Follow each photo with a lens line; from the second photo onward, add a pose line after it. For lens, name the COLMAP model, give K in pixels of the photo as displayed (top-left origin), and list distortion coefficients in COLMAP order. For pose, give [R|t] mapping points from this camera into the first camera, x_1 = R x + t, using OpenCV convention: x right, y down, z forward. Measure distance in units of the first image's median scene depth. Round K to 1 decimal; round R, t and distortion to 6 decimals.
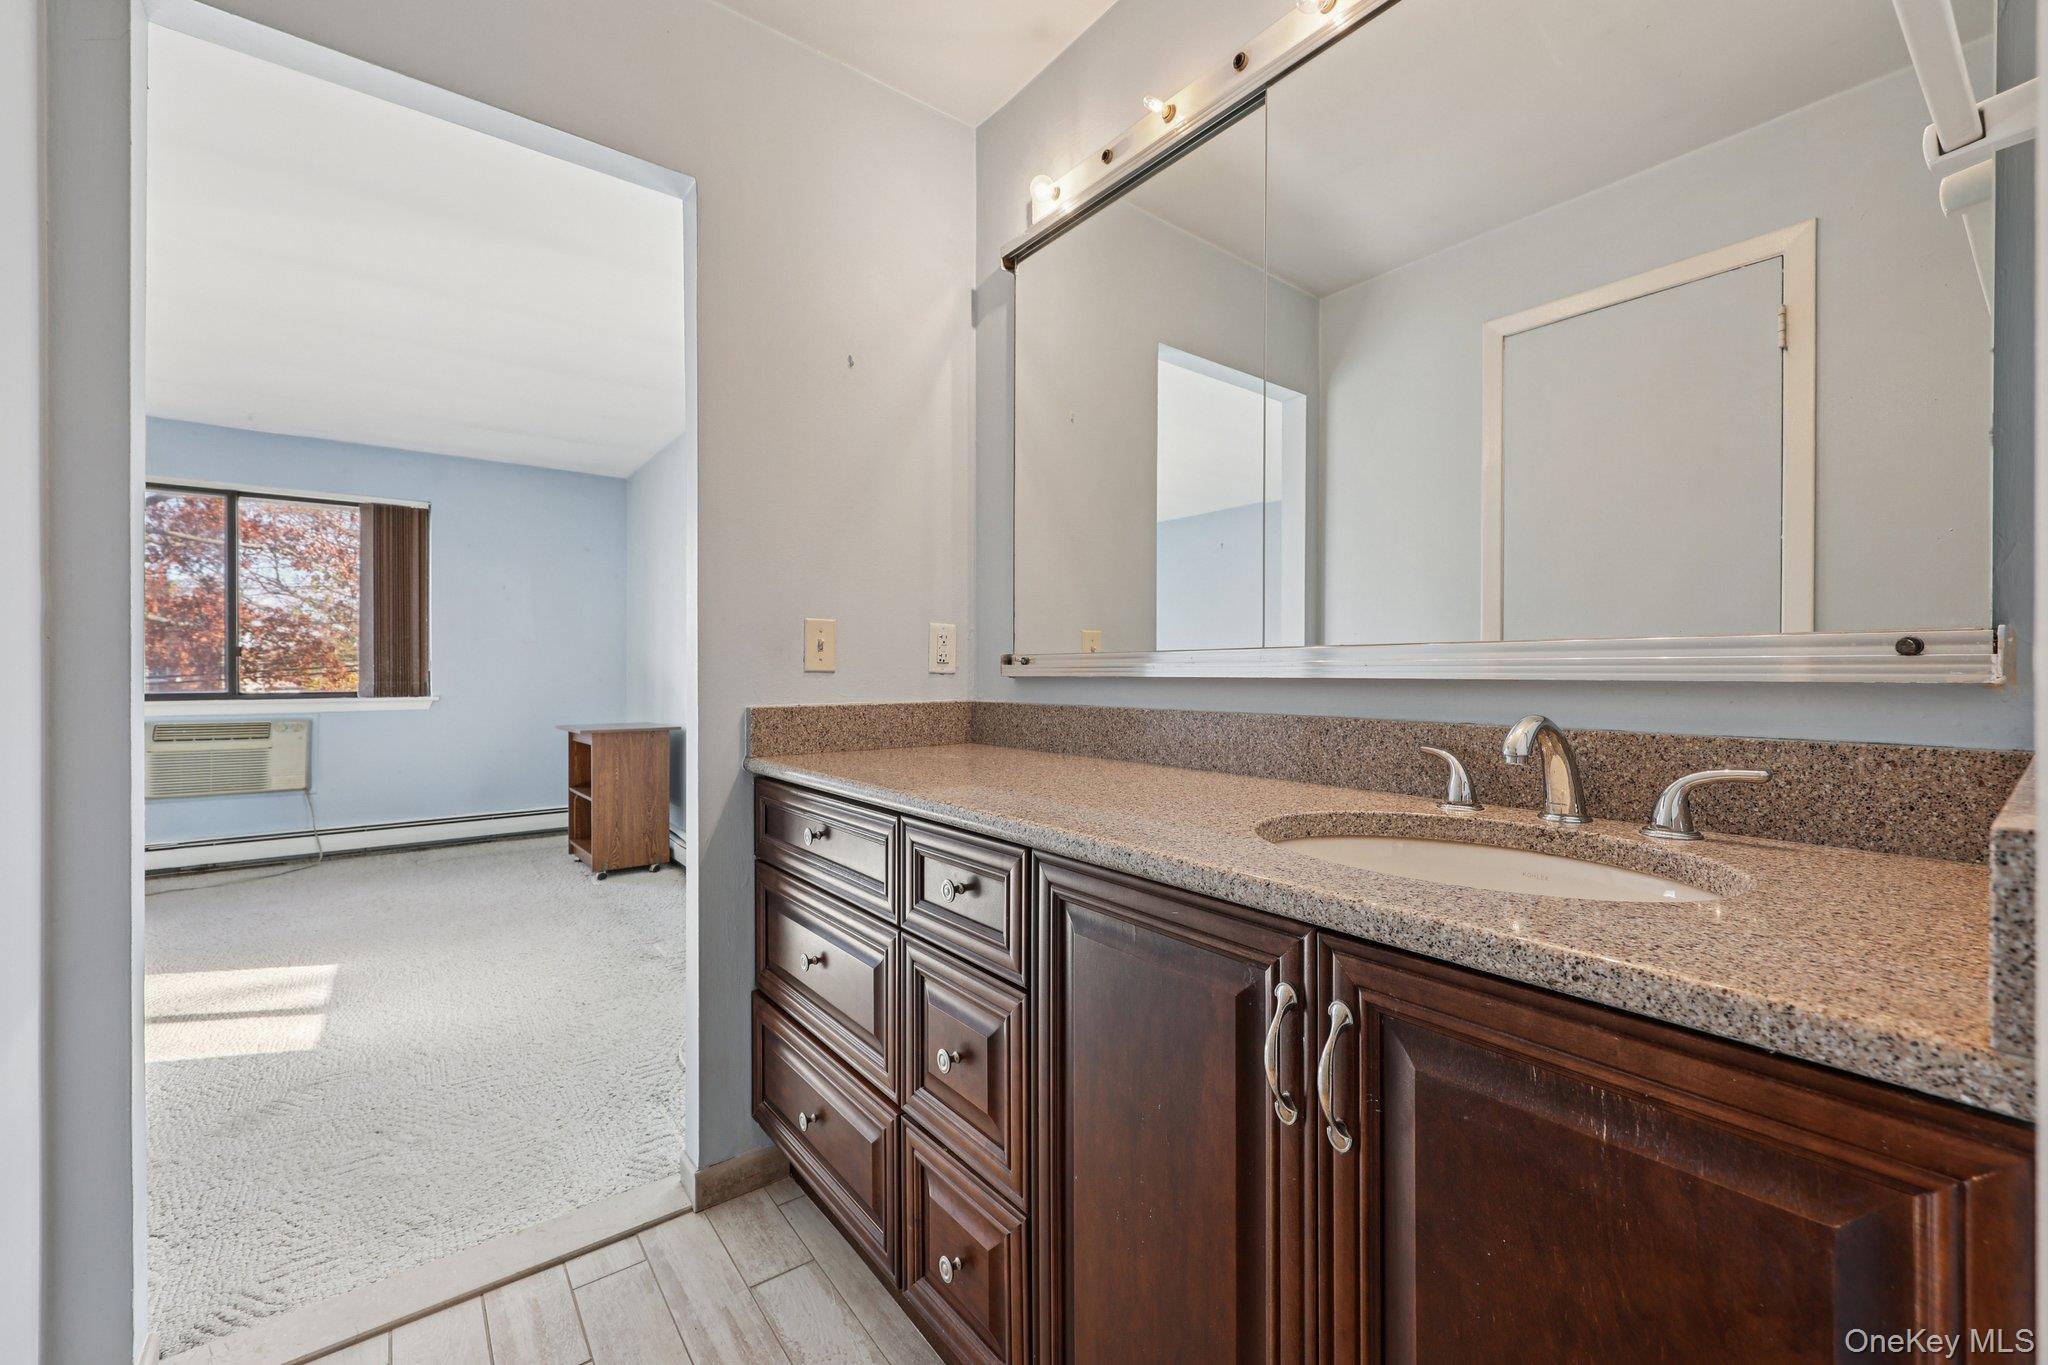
lens RADIAL K [[829.1, 0, 1020.8], [0, 829.1, 672.4], [0, 0, 1]] dist [0.009908, 0.000007]
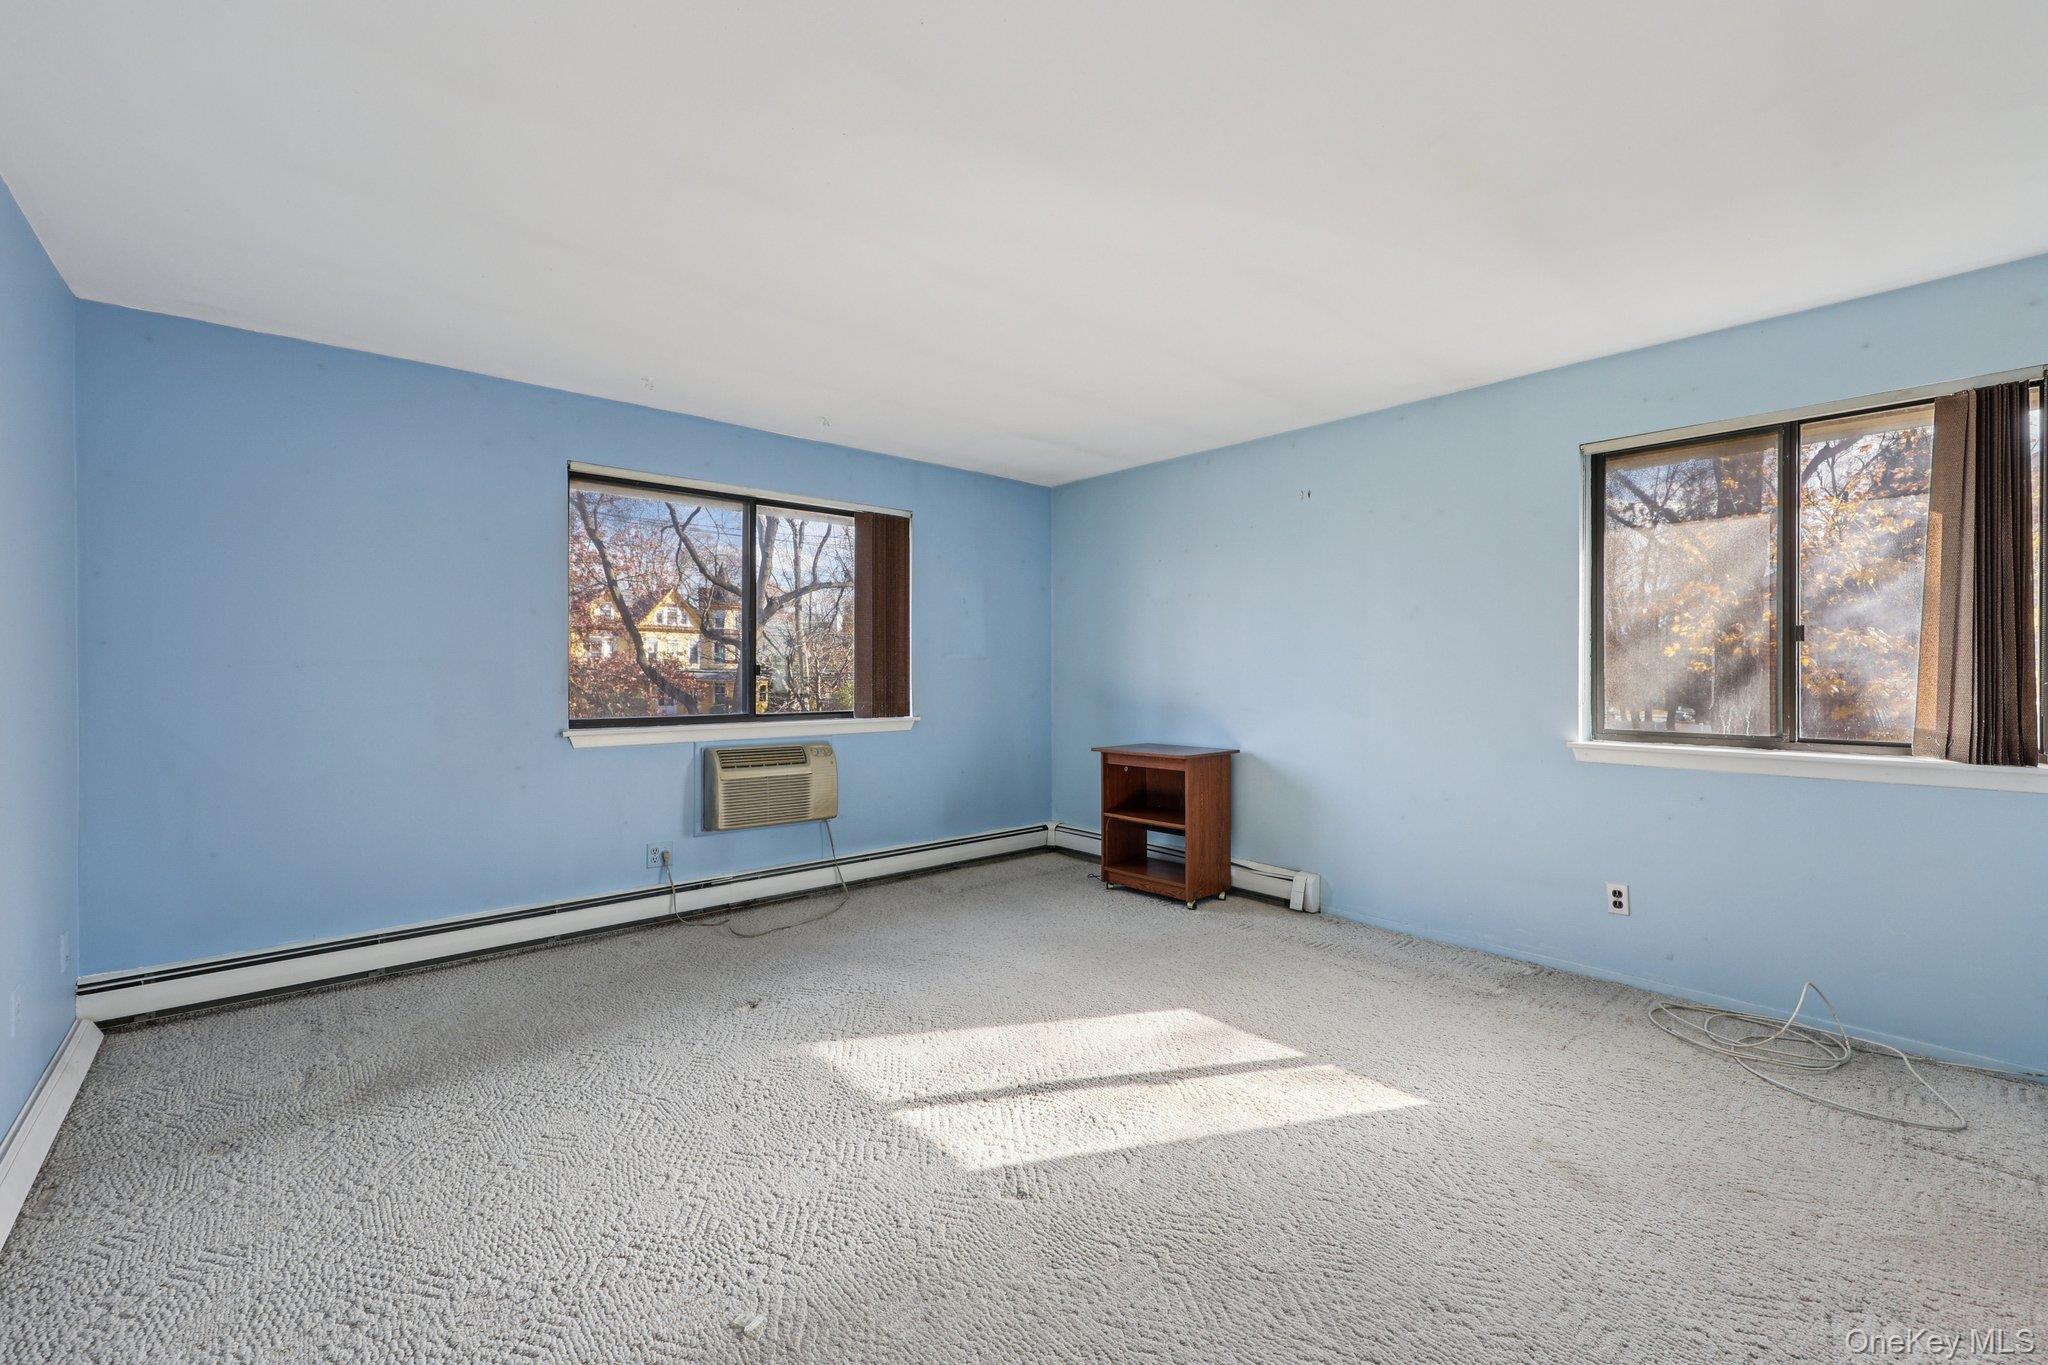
lens RADIAL K [[845.1, 0, 1047.2], [0, 845.1, 671.8], [0, 0, 1]] dist [-0.000015, 0.000053]
pose [[0.996754, 0.003755, 0.080420, -0.681303], [-0.003831, 0.999992, 0.000788, -0.024476], [-0.080416, -0.001093, 0.996761, 0.030789]]
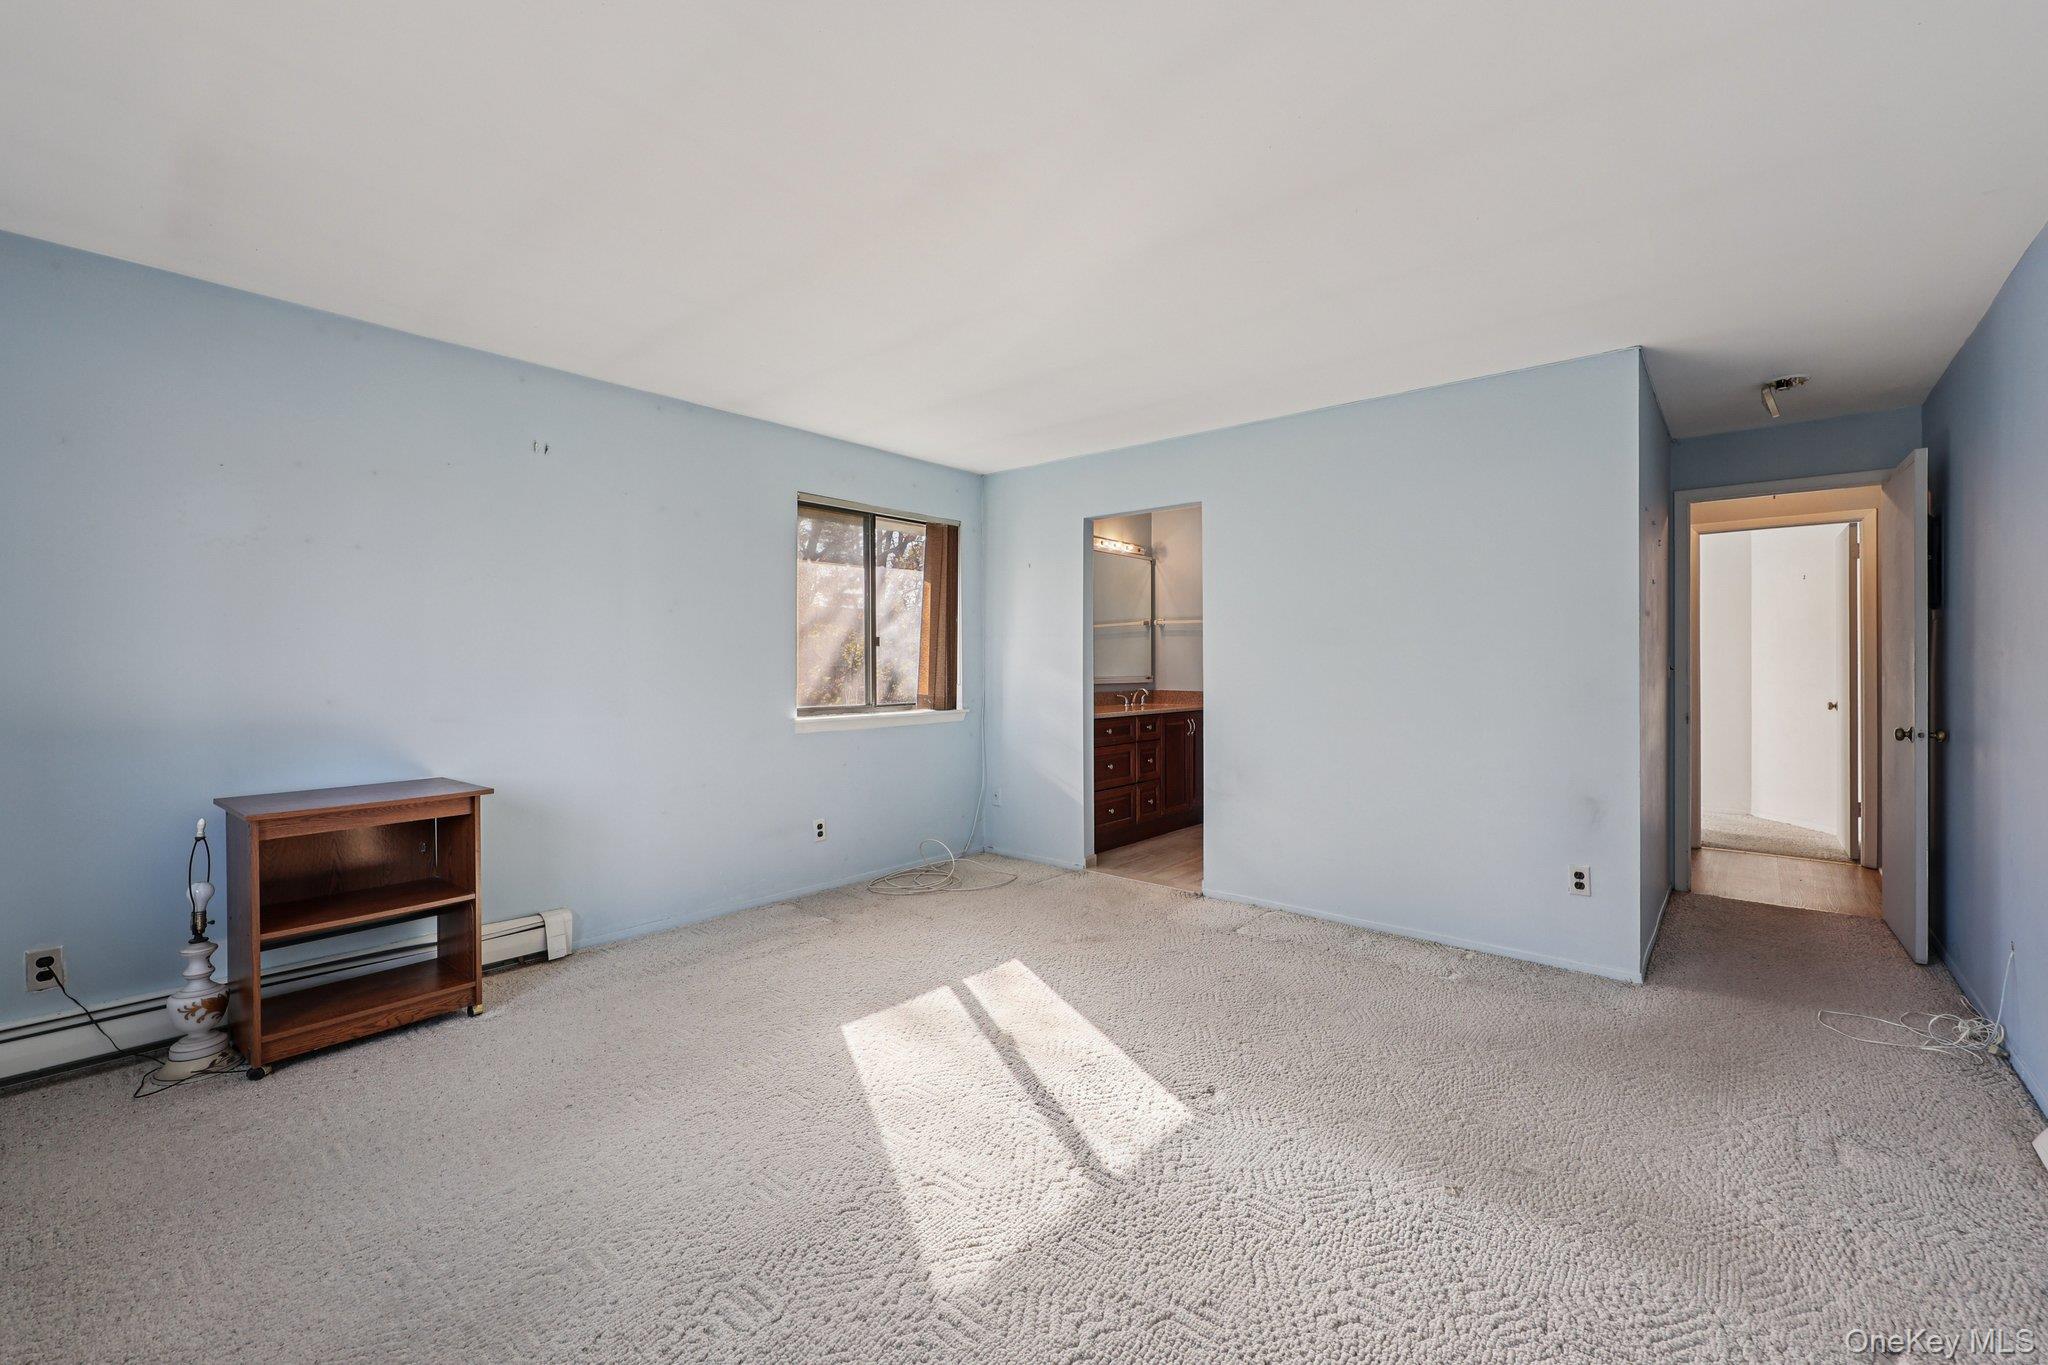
lens RADIAL K [[837.0, 0, 1013.7], [0, 837.0, 667.6], [0, 0, 1]] dist [0.001255, 0.000502]
pose [[-0.186149, -0.001970, 0.982519, -1.126729], [0.001457, 0.999996, 0.002281, -0.024968], [-0.982520, 0.001856, -0.186146, 0.645240]]
